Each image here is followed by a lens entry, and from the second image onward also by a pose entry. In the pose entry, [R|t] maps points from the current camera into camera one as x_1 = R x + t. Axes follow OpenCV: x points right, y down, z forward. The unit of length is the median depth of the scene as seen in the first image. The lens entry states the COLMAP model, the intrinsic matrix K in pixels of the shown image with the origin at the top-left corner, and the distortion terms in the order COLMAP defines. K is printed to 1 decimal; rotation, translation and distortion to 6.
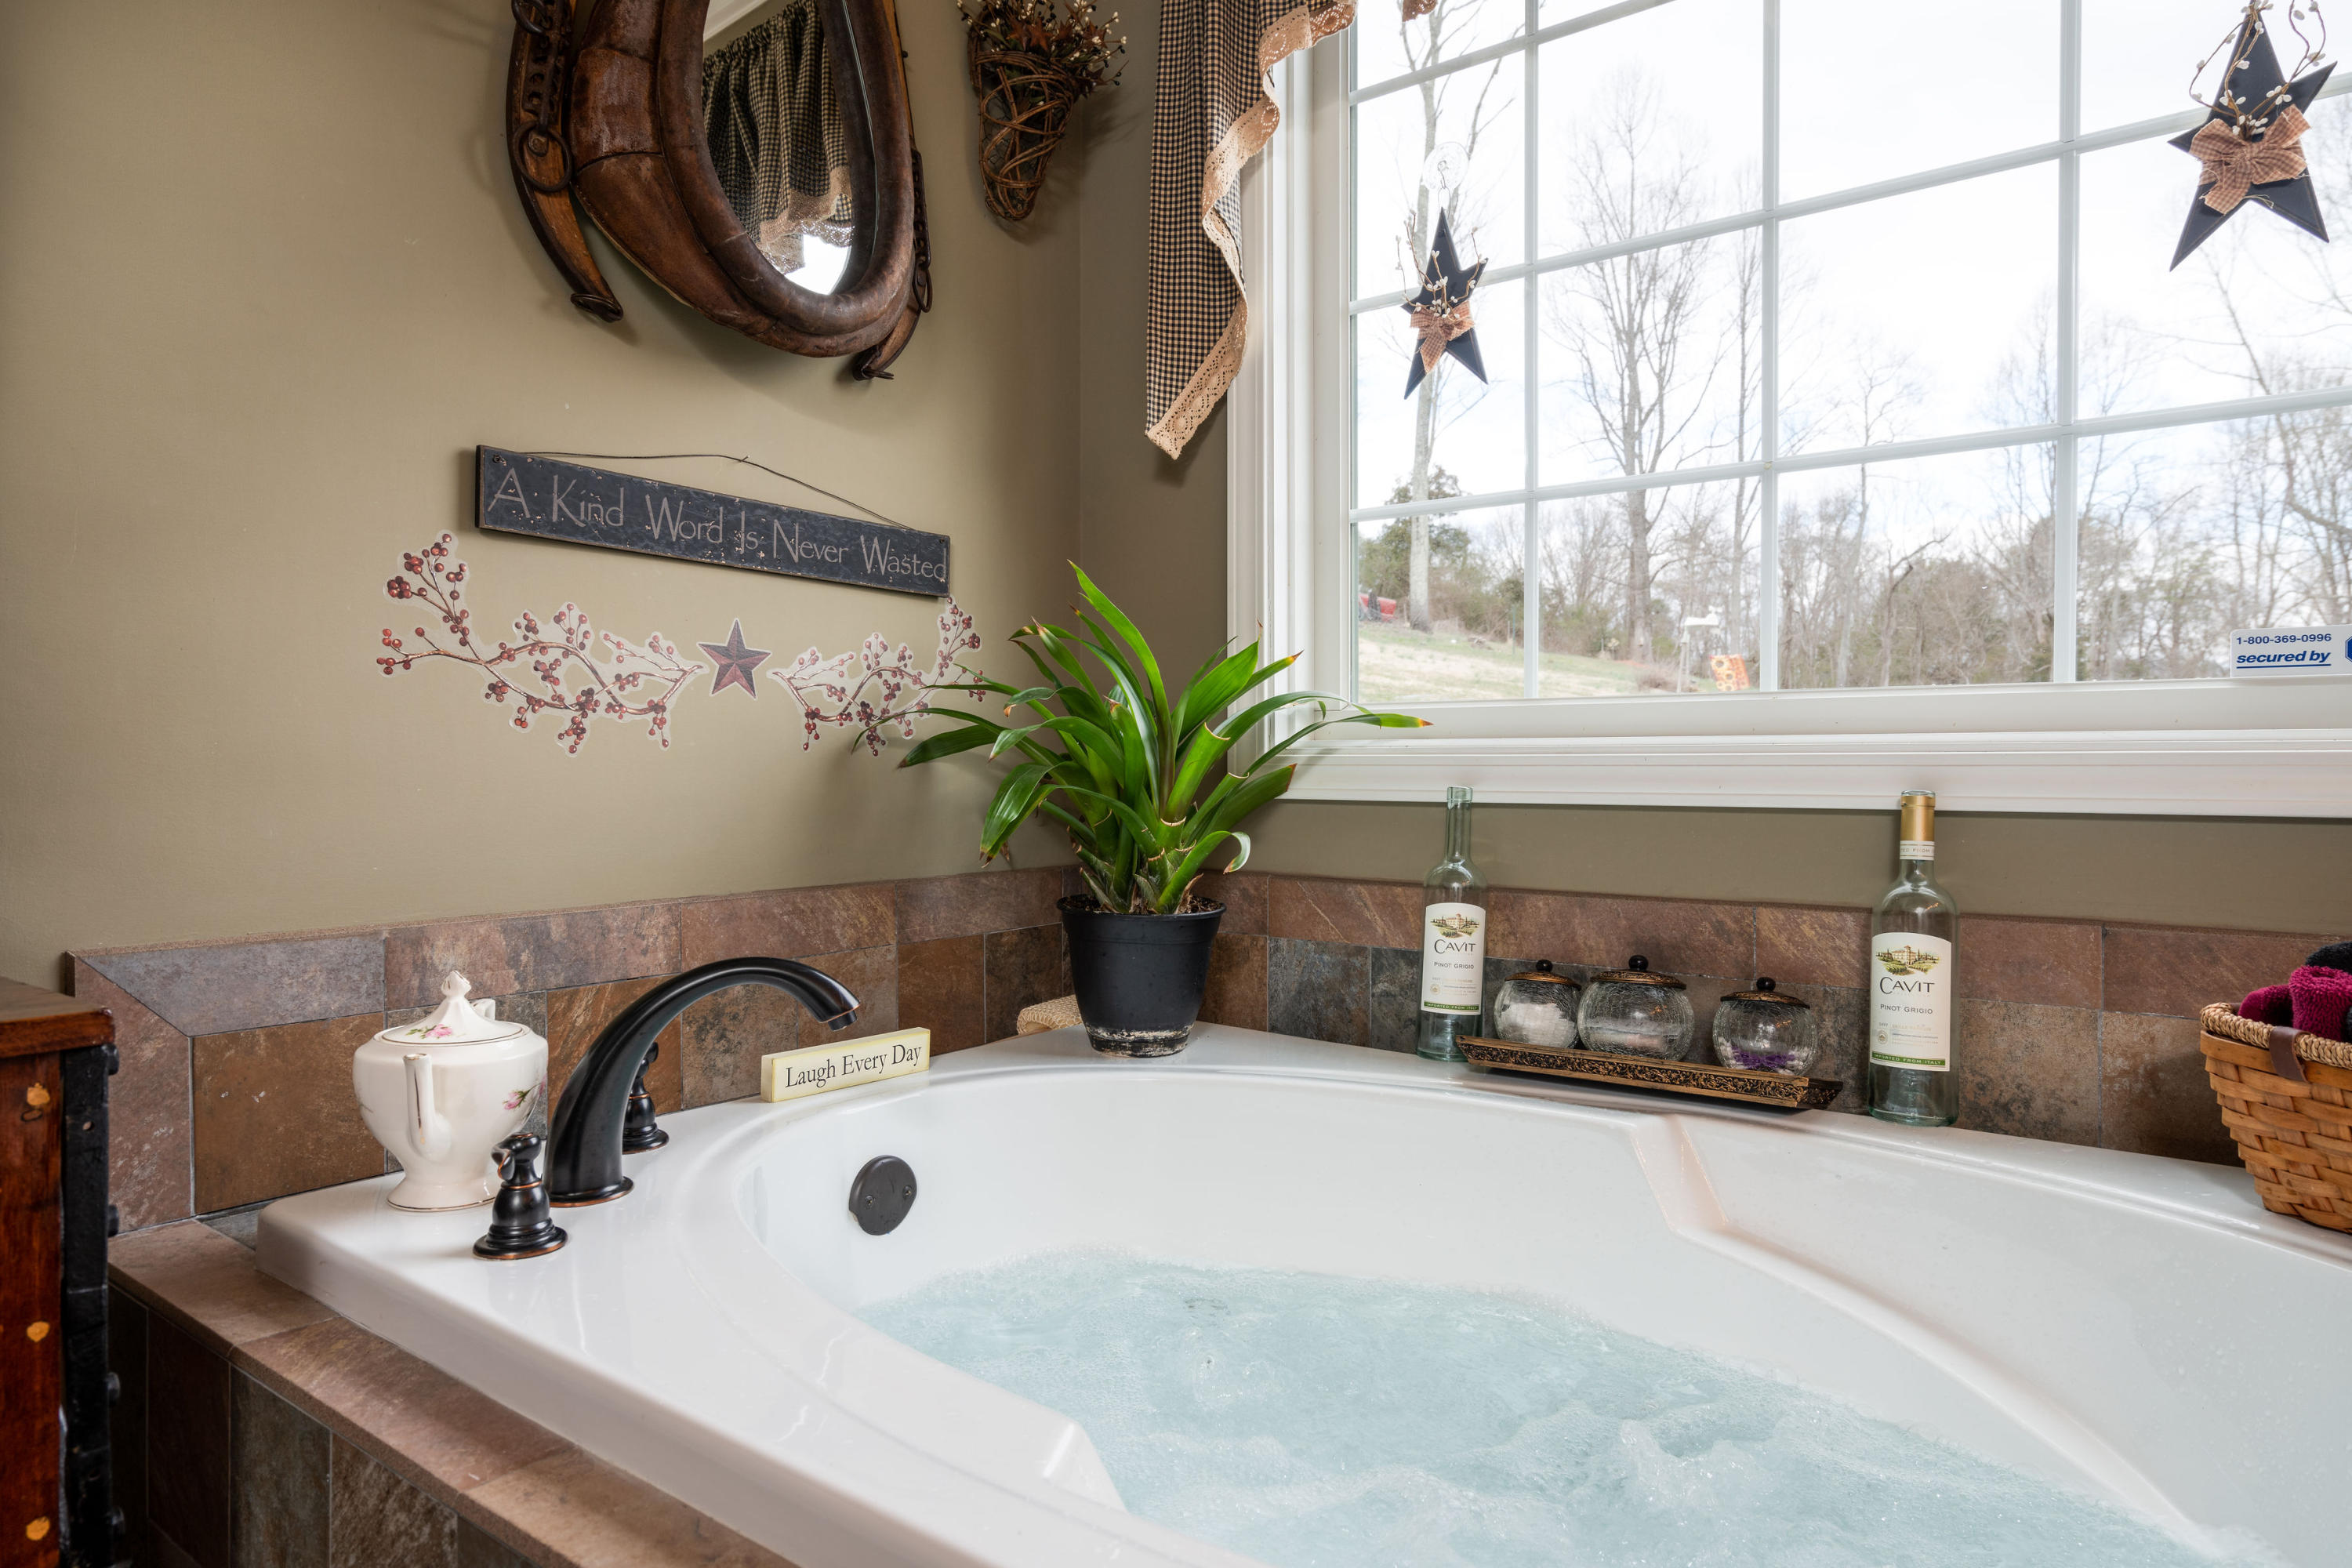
lens RADIAL K [[1367.1, 0, 1302.6], [0, 1367.1, 783.5], [0, 0, 1]] dist [0.006656, 0.000634]
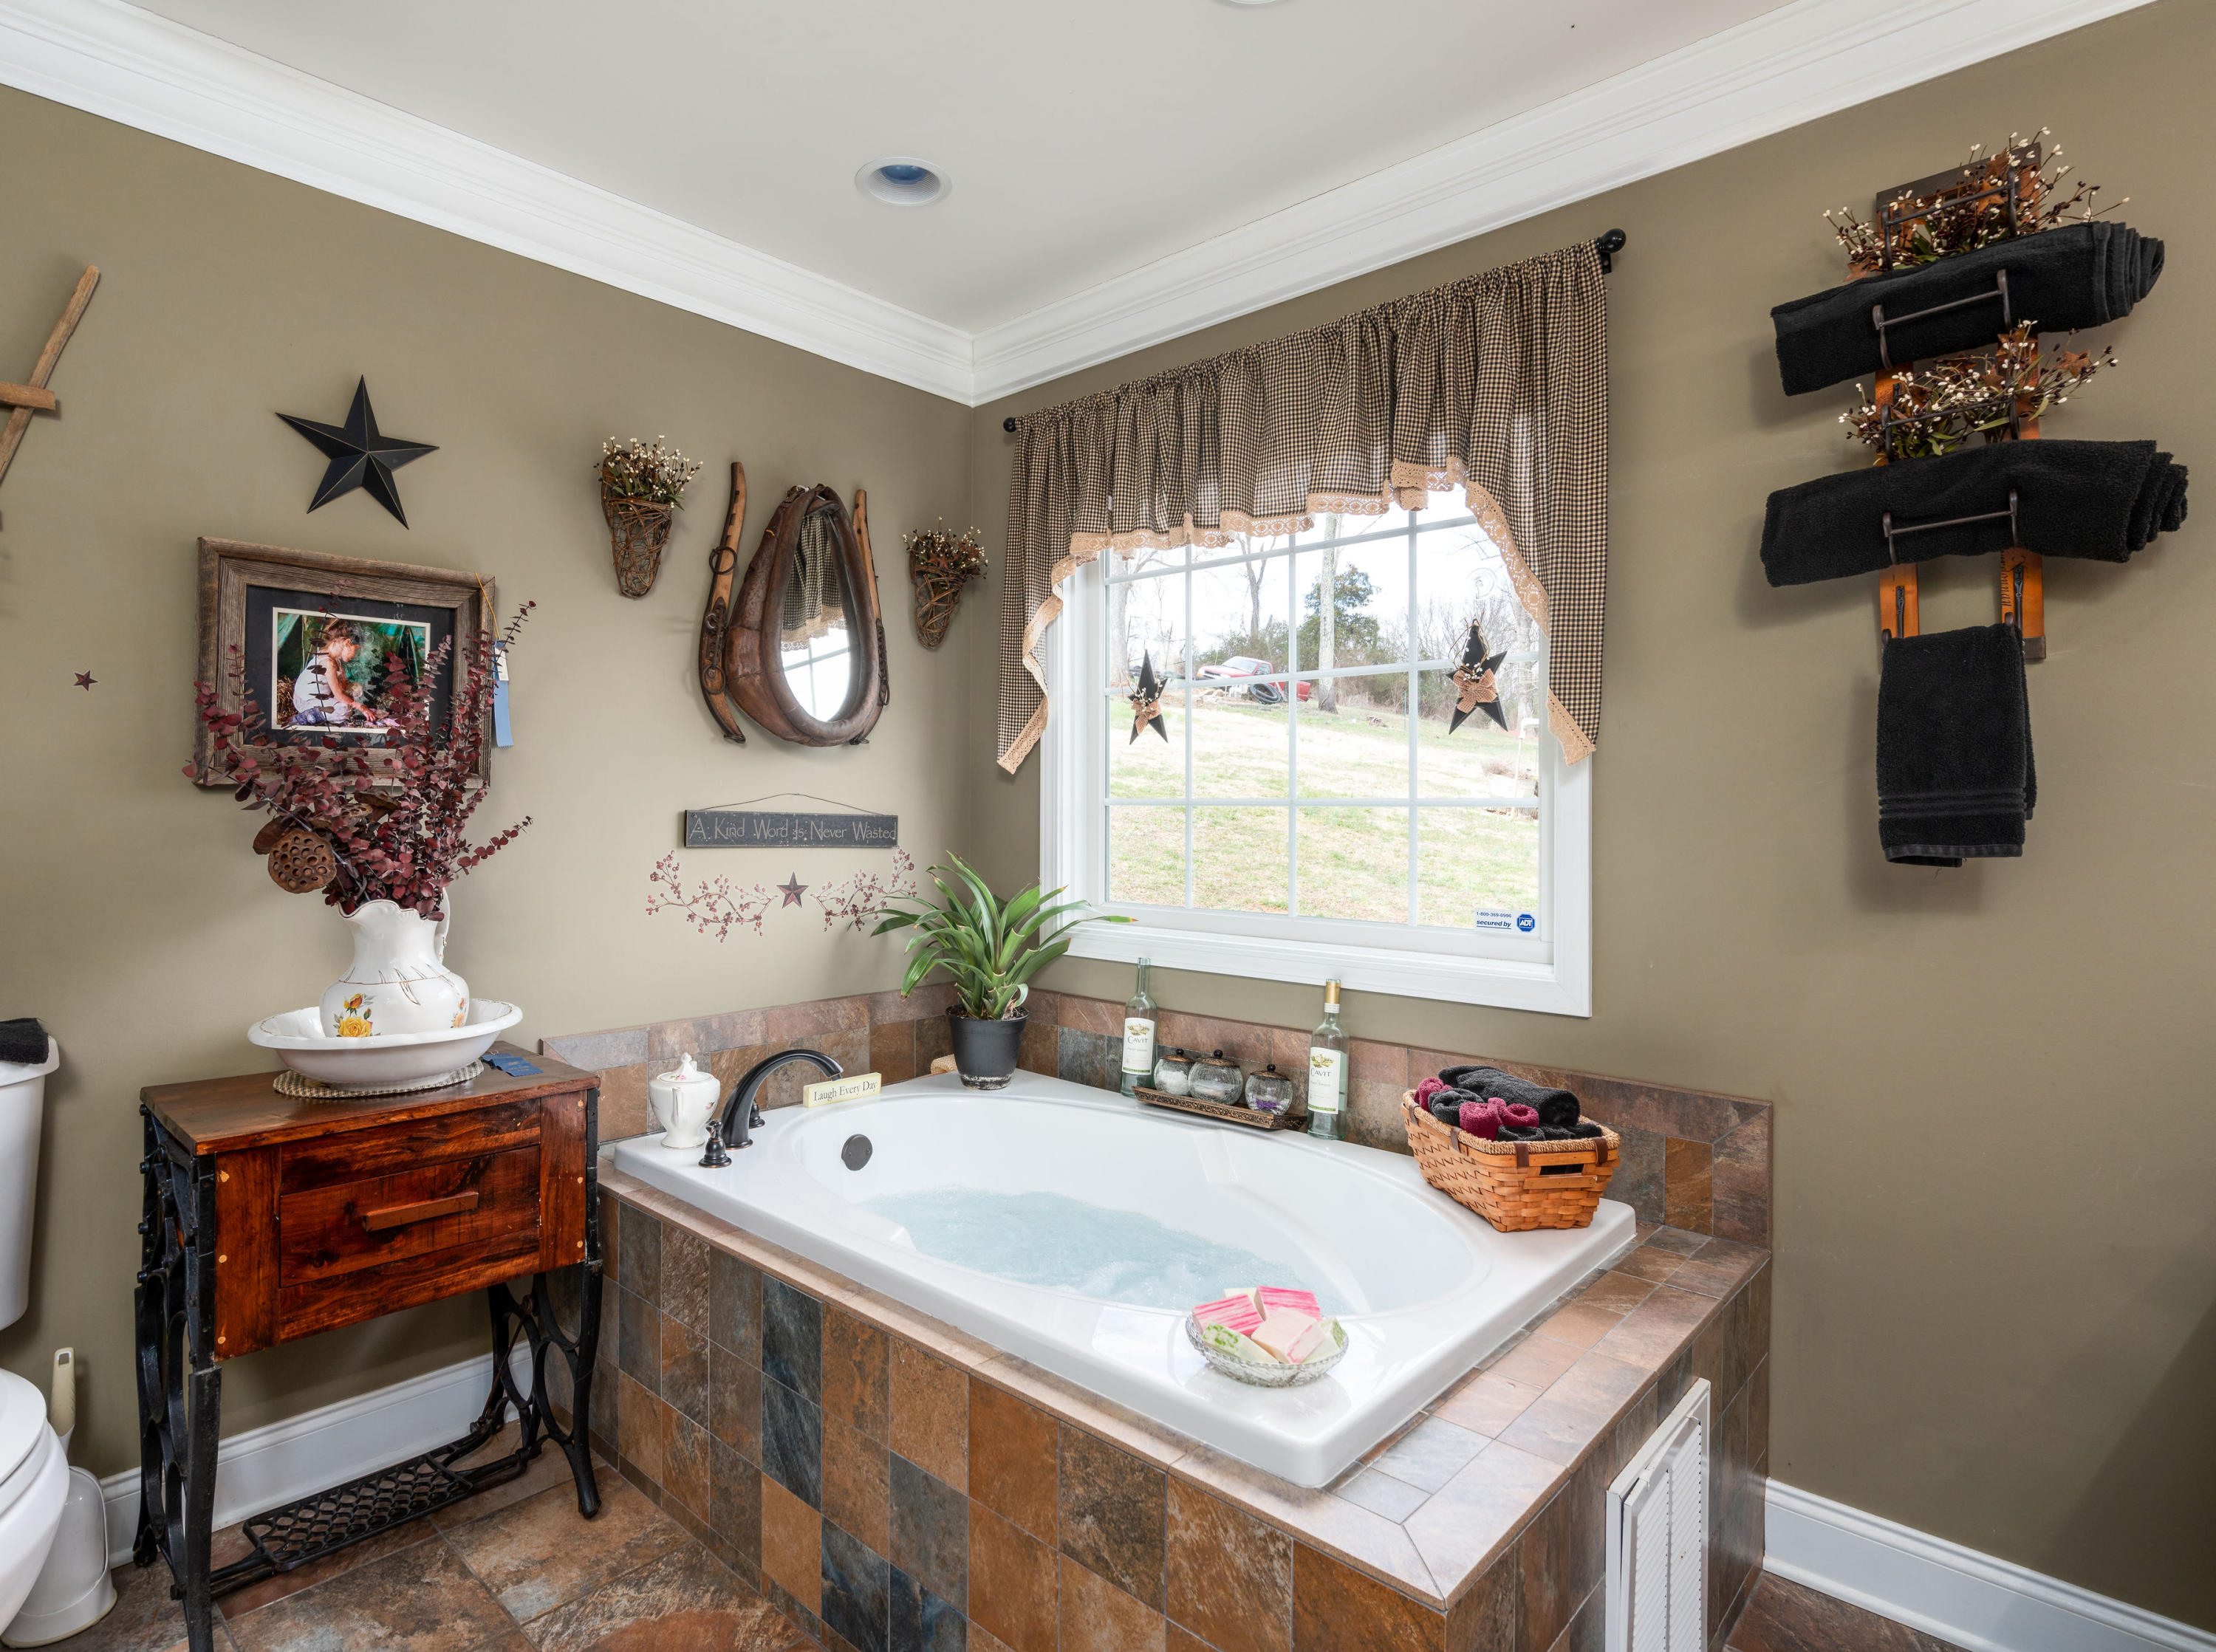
lens RADIAL K [[1161.2, 0, 1091.6], [0, 1161.2, 807.3], [0, 0, 1]] dist [-0.004397, -0.000241]
pose [[0.991331, 0.002984, -0.131353, 0.269080], [-0.005016, 0.999873, -0.015138, -0.195673], [0.131291, 0.015666, 0.991220, -0.696688]]
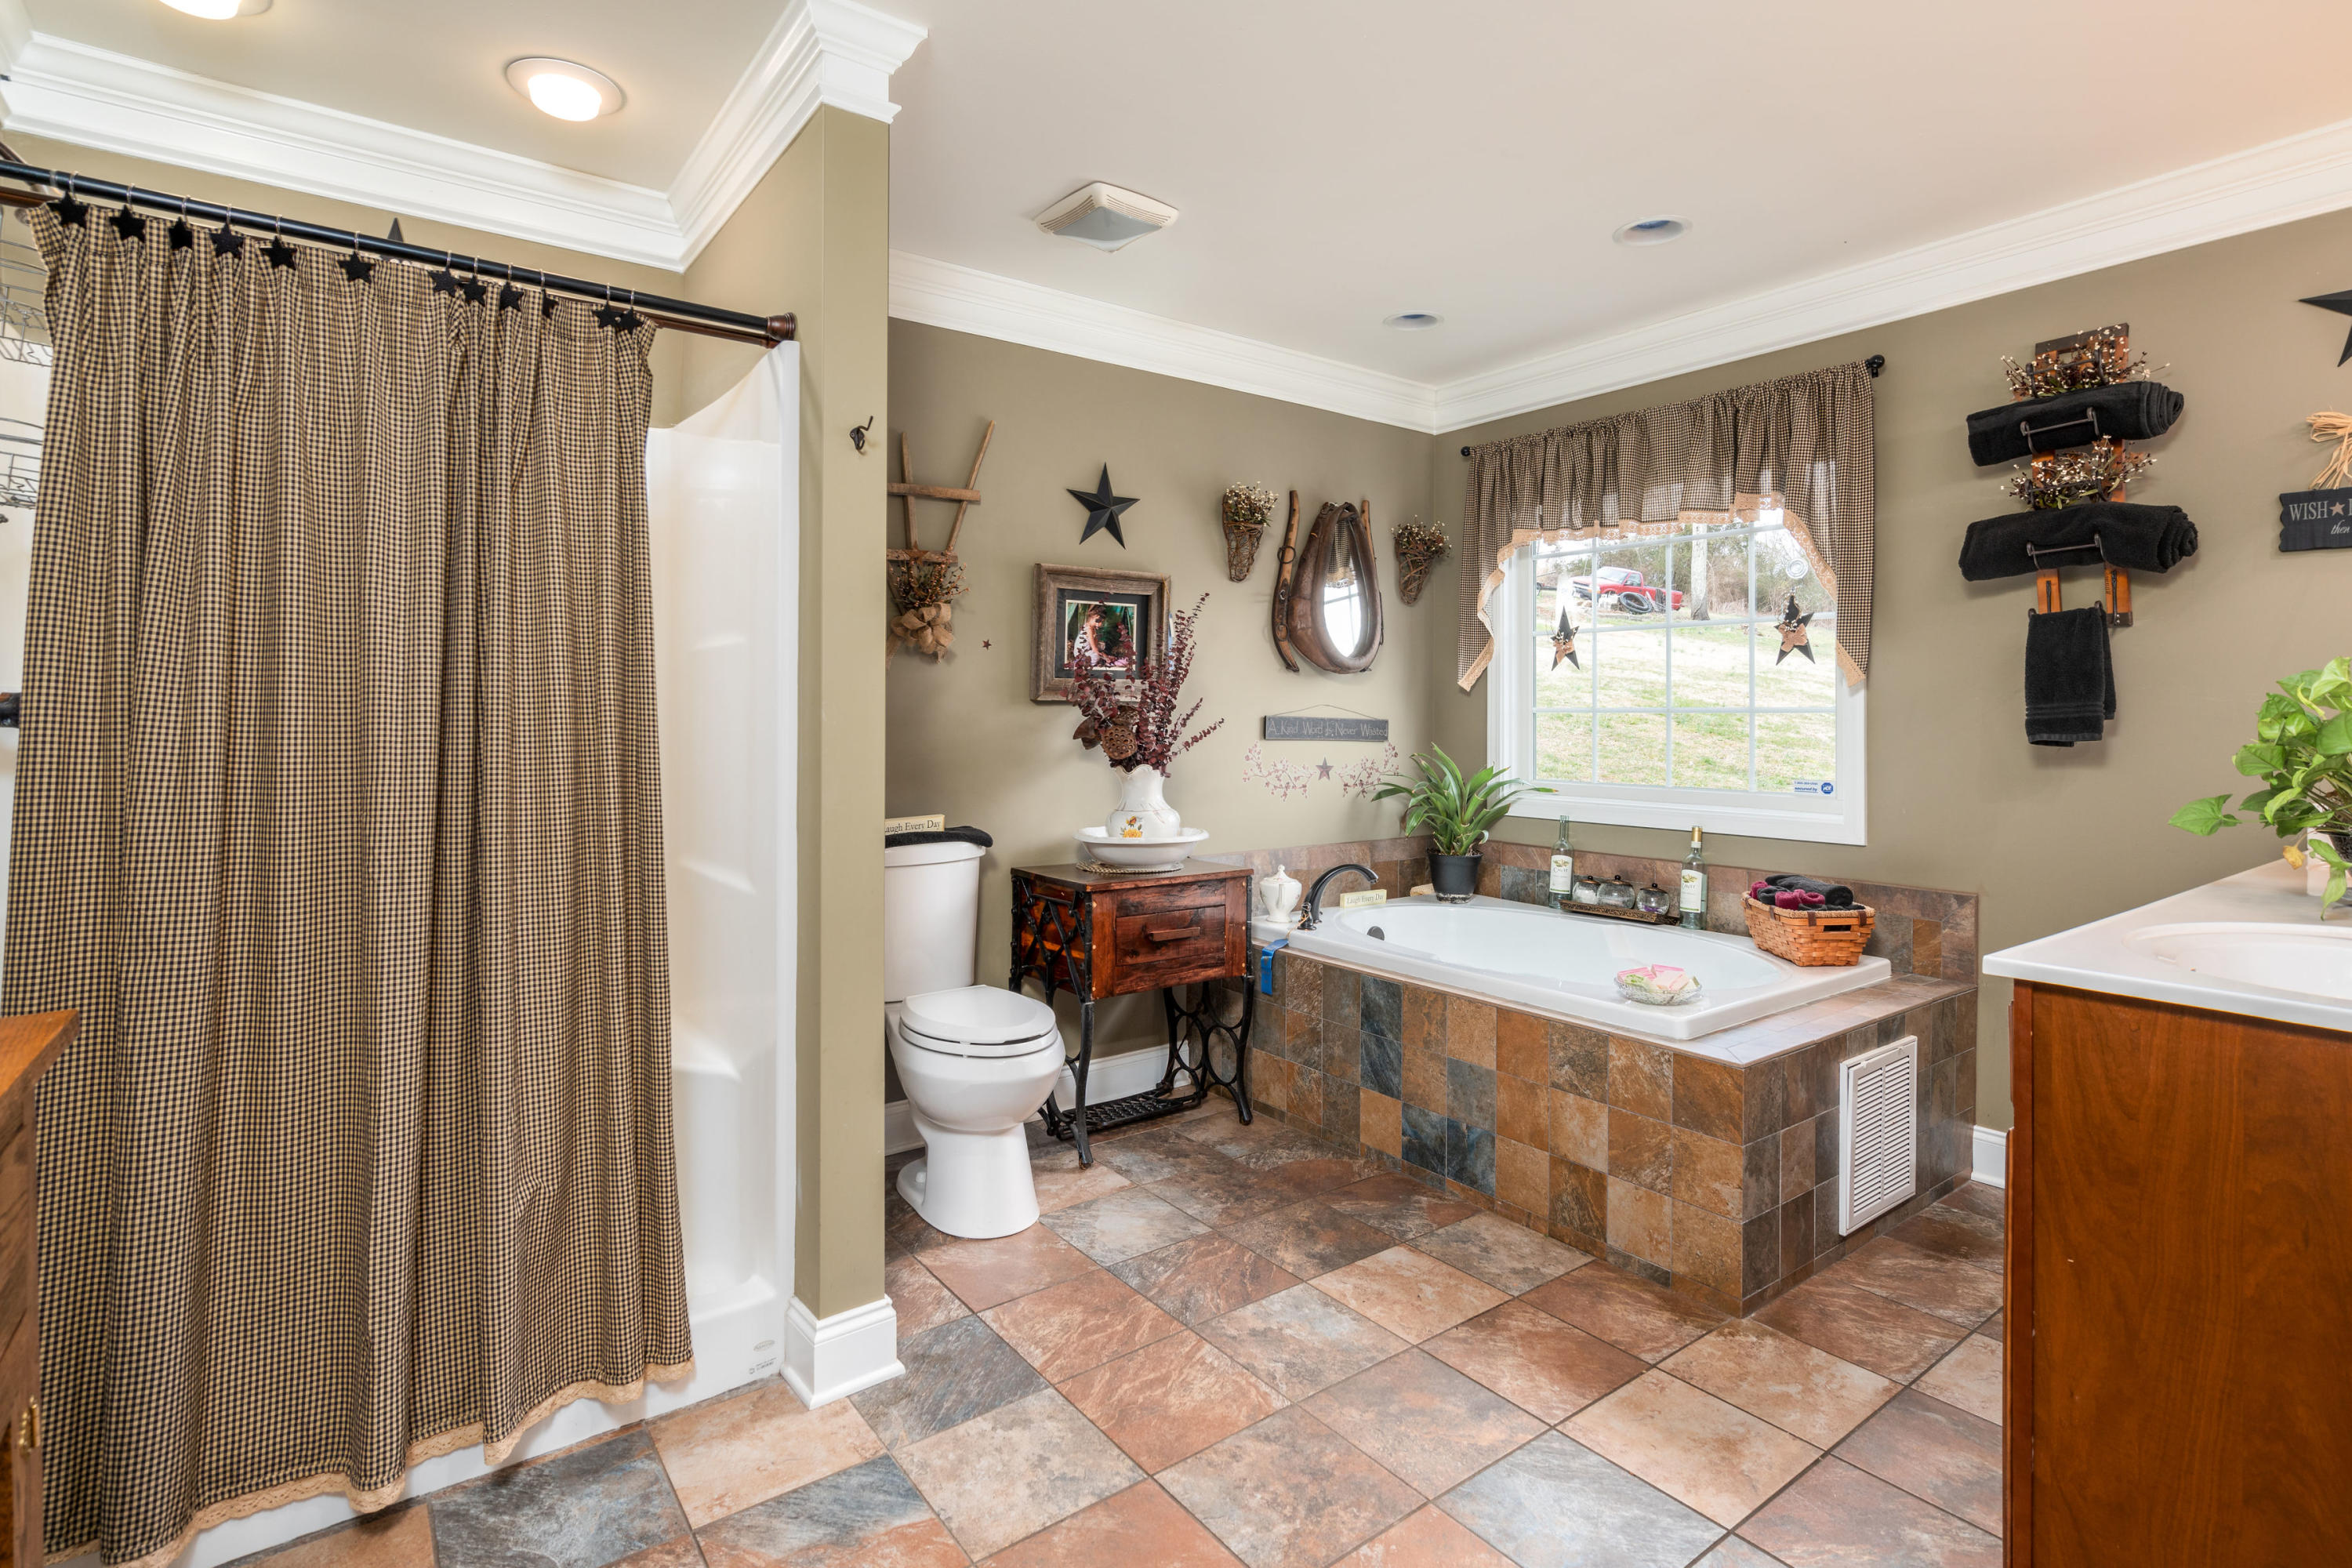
lens RADIAL K [[1158.3, 0, 1271.6], [0, 1158.3, 712.3], [0, 0, 1]] dist [0.000993, 0.000529]
pose [[0.959231, 0.001611, -0.282620, 0.222227], [-0.007012, 0.999812, -0.018102, -0.174712], [0.282538, 0.019345, 0.959061, -1.609710]]
